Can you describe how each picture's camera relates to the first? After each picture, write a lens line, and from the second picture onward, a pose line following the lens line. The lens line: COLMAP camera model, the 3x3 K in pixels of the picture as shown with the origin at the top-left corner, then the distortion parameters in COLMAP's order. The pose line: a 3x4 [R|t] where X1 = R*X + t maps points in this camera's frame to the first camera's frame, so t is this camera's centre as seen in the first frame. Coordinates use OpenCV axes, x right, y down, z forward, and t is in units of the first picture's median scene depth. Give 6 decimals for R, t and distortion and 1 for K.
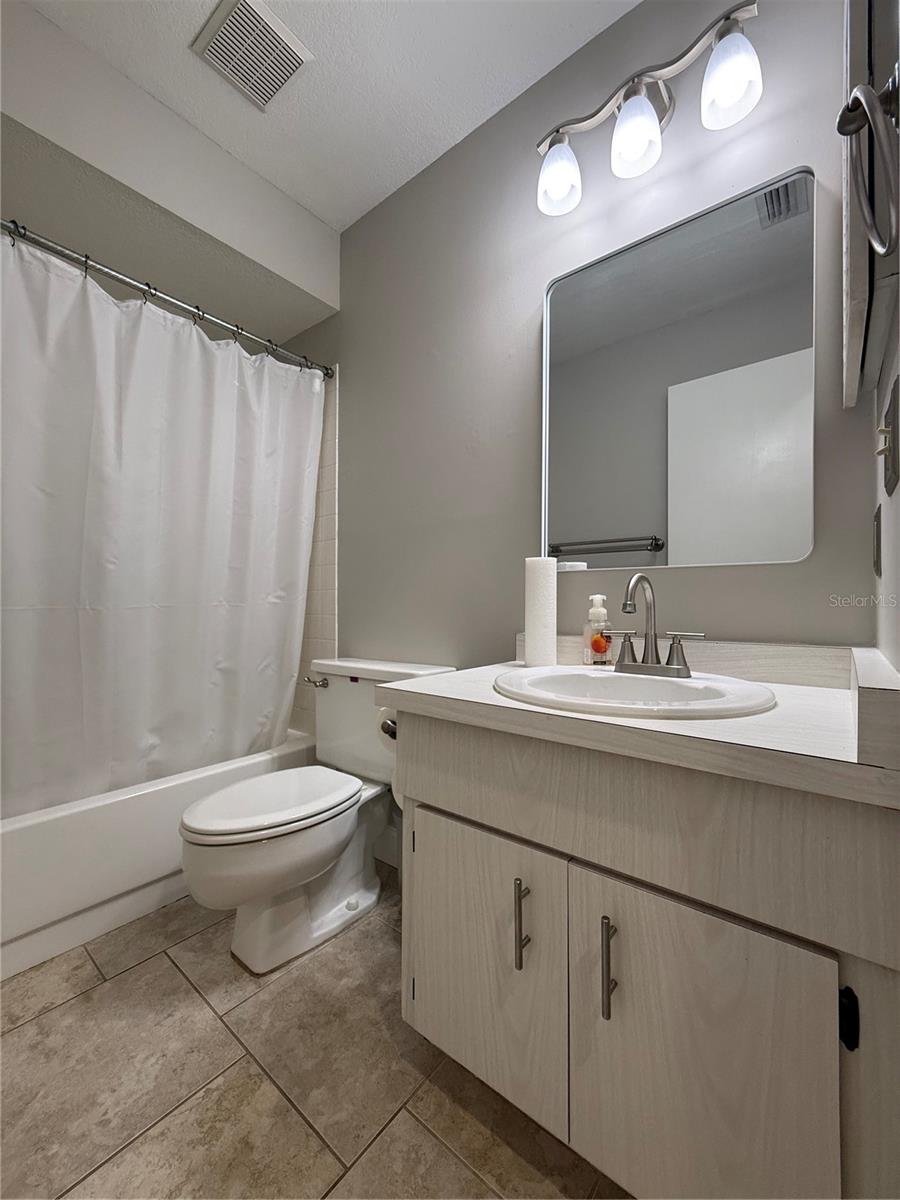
lens RADIAL K [[479.4, 0, 449.5], [0, 479.4, 599.5], [0, 0, 1]] dist [-0.000205, 0.000645]
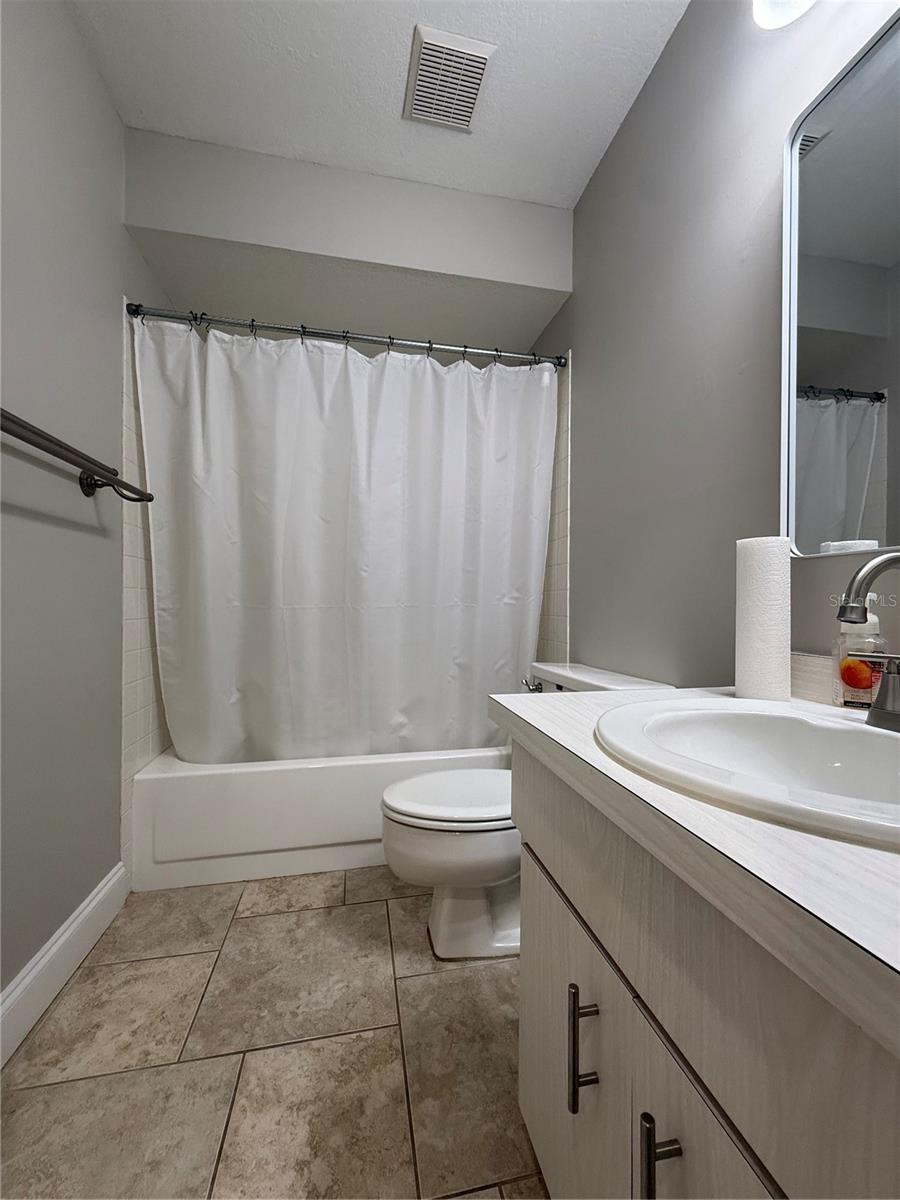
lens RADIAL K [[479.4, 0, 450.1], [0, 479.4, 600.0], [0, 0, 1]] dist [-0.000205, 0.000645]
pose [[0.775696, -0.000893, -0.631106, 0.262756], [-0.000601, 0.999997, -0.002154, 0.001730], [0.631106, 0.002051, 0.775694, 0.184460]]
